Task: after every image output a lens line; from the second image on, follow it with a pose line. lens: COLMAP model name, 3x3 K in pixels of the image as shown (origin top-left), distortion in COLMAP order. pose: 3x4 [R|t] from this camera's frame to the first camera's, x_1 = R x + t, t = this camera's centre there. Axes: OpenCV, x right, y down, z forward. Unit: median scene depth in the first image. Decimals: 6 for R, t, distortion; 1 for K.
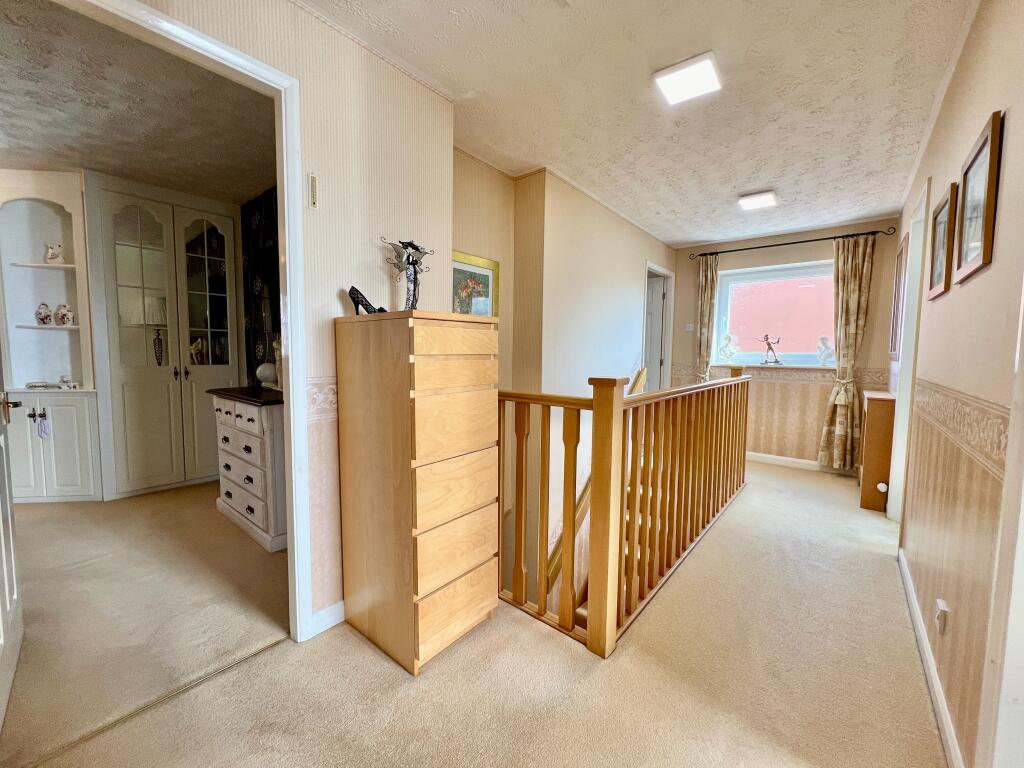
lens RADIAL K [[409.6, 0, 513.3], [0, 409.6, 380.0], [0, 0, 1]] dist [0.002316, 0.000073]
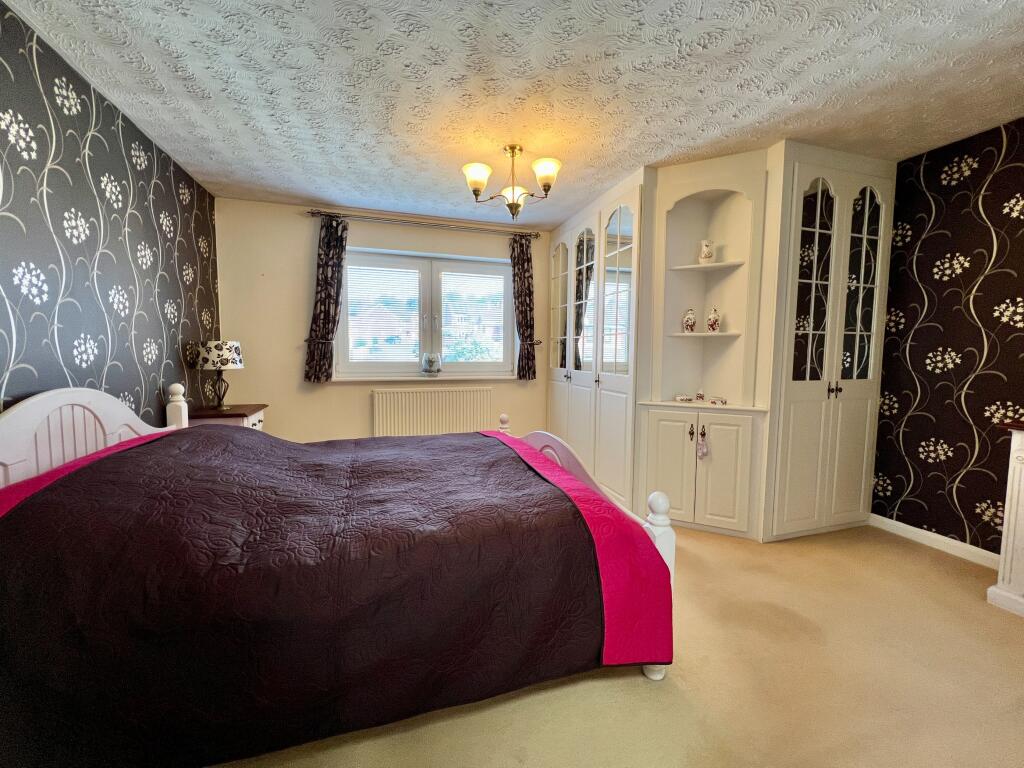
lens RADIAL K [[409.6, 0, 510.9], [0, 409.6, 381.7], [0, 0, 1]] dist [0.002316, 0.000073]
pose [[0.834276, 0.038170, -0.550023, -0.973717], [-0.042612, 0.999081, 0.004700, -0.012513], [0.549697, 0.019517, 0.835136, 0.037283]]
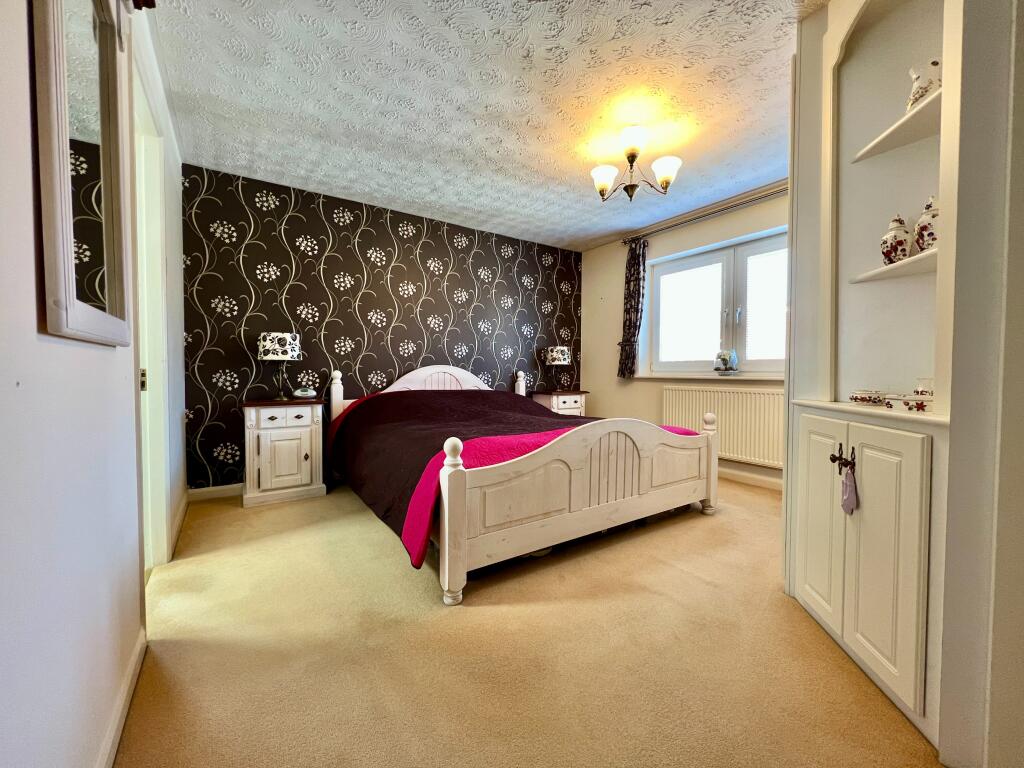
lens RADIAL K [[409.6, 0, 509.3], [0, 409.6, 382.0], [0, 0, 1]] dist [0.002316, 0.000073]
pose [[-0.284352, 0.015391, -0.958596, -0.589135], [-0.079320, 0.996065, 0.039522, 0.008577], [0.955433, 0.087274, -0.282012, 0.739826]]
